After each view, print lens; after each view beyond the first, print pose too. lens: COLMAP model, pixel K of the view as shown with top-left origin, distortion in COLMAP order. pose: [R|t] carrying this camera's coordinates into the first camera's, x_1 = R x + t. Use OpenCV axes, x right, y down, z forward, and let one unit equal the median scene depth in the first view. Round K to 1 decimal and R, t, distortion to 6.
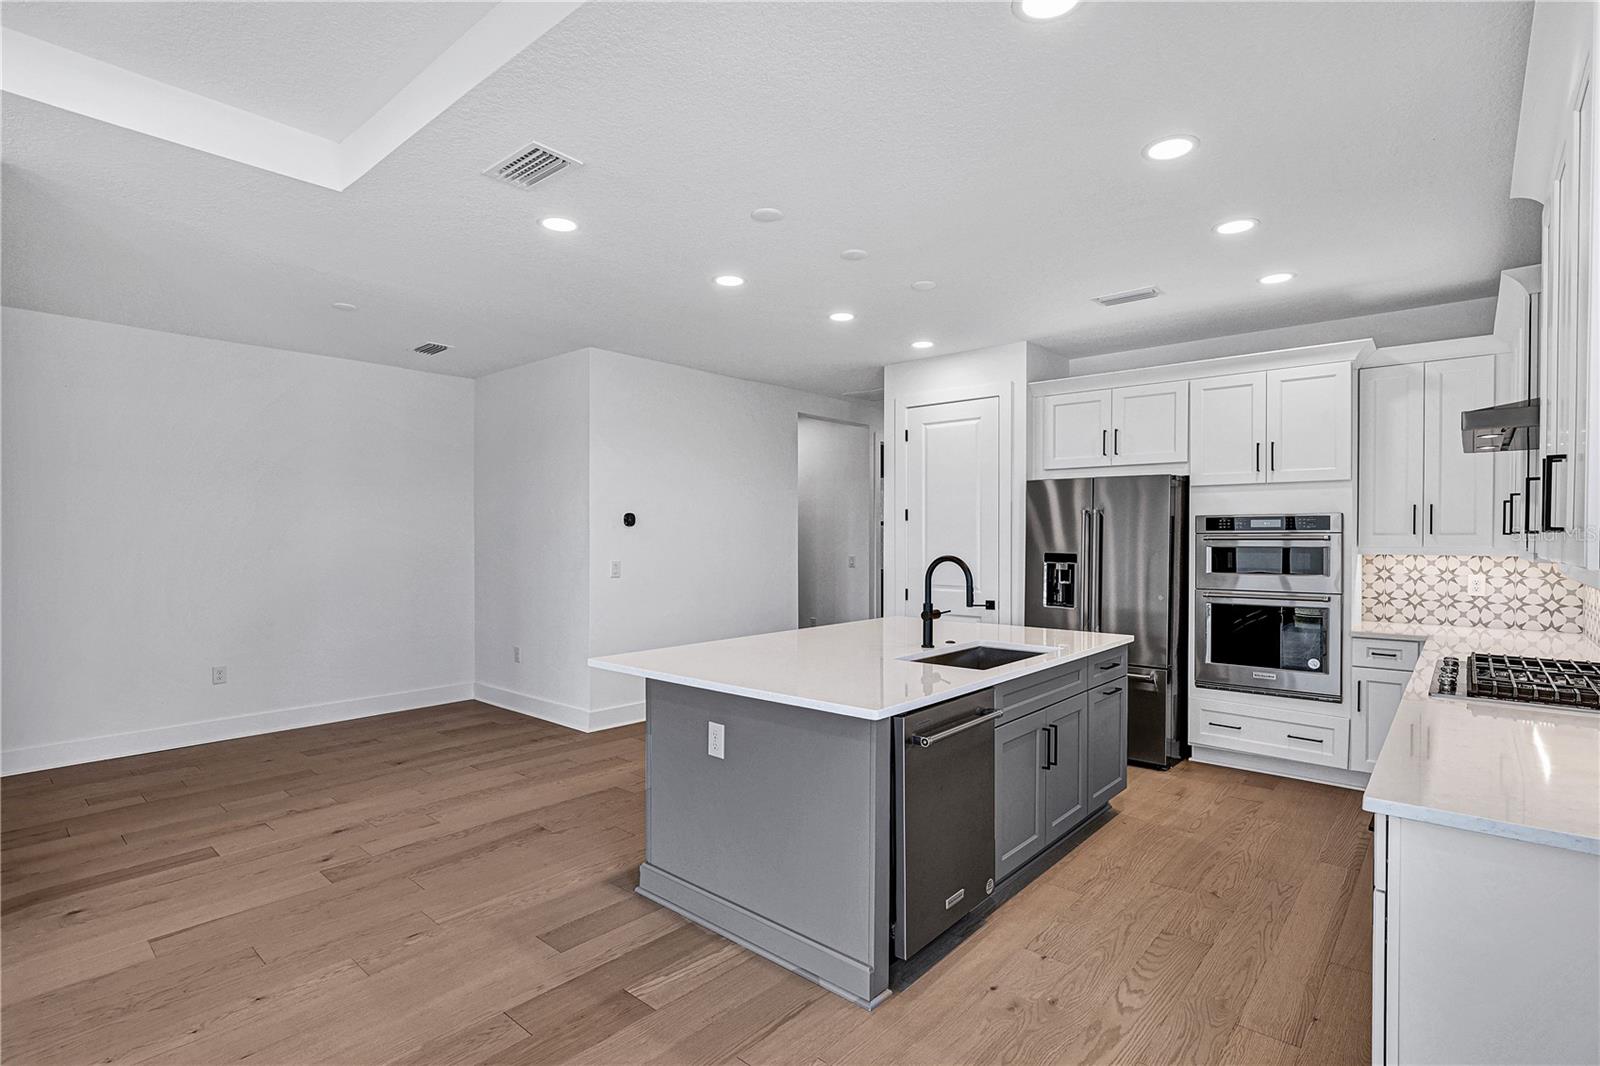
lens RADIAL K [[767.4, 0, 804.8], [0, 767.4, 539.8], [0, 0, 1]] dist [-0.000740, -0.000172]
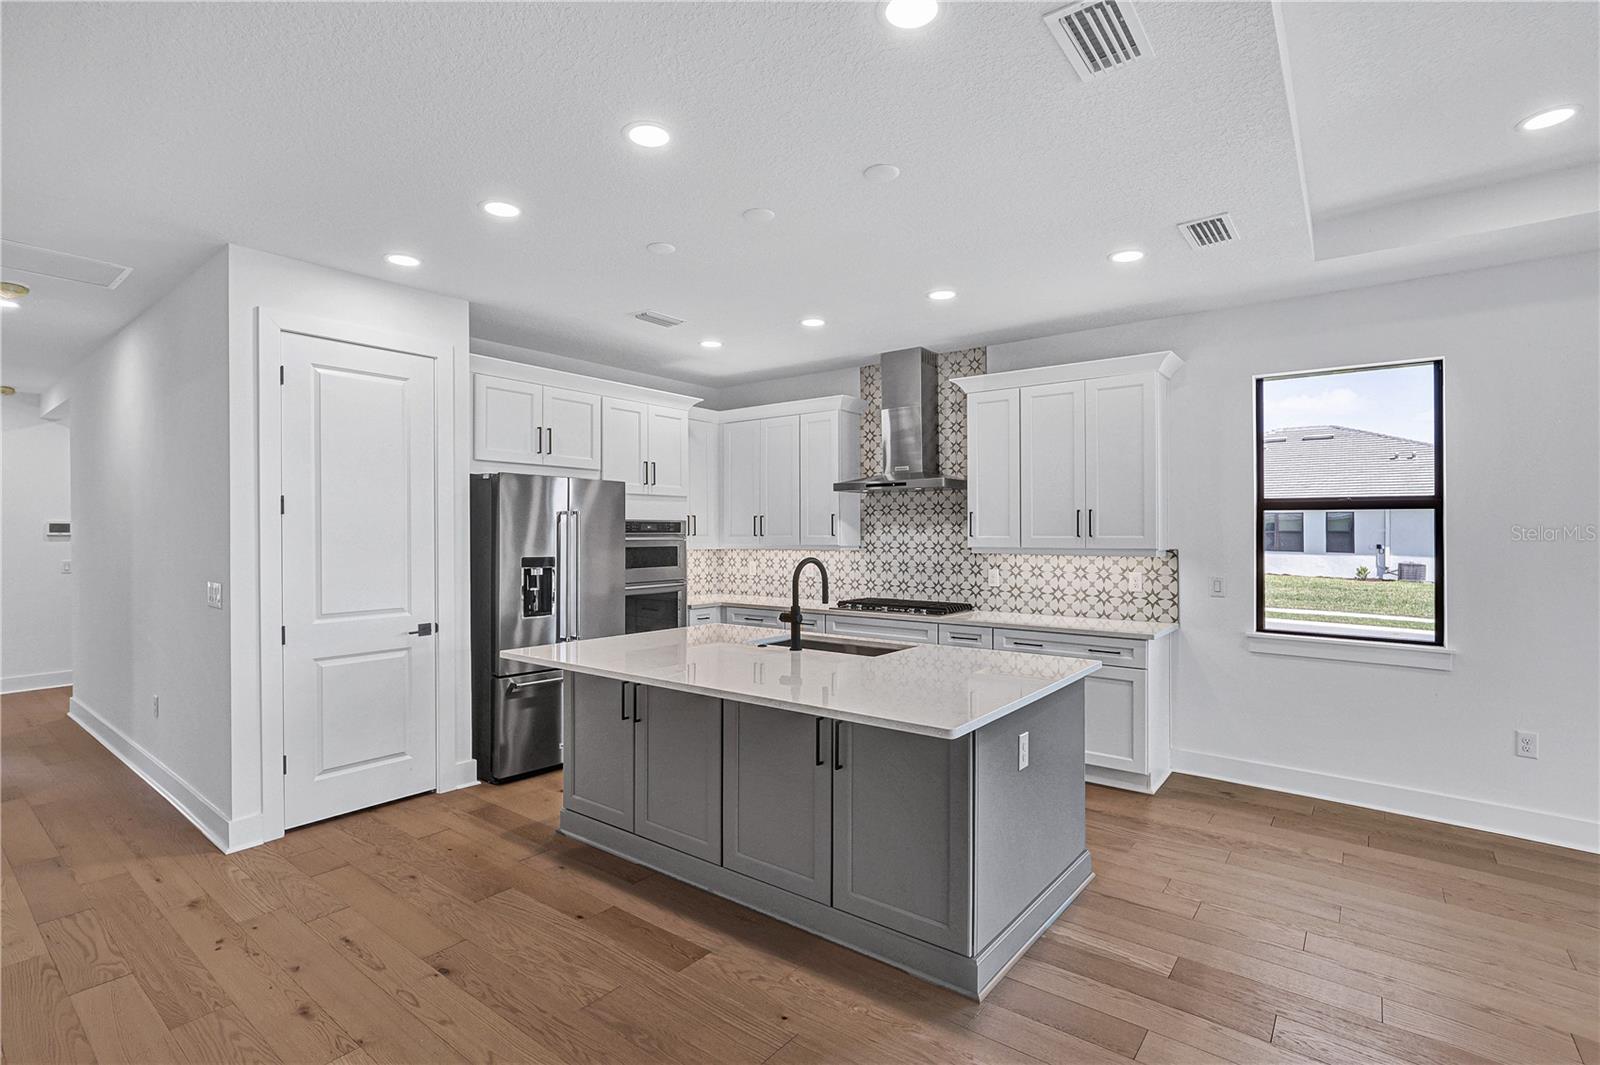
lens RADIAL K [[767.4, 0, 804.8], [0, 767.4, 539.3], [0, 0, 1]] dist [-0.000740, -0.000172]
pose [[-0.061876, -0.004633, 0.998073, -0.644392], [0.008732, 0.999948, 0.005183, -0.006121], [-0.998046, 0.009036, -0.061832, 0.810339]]
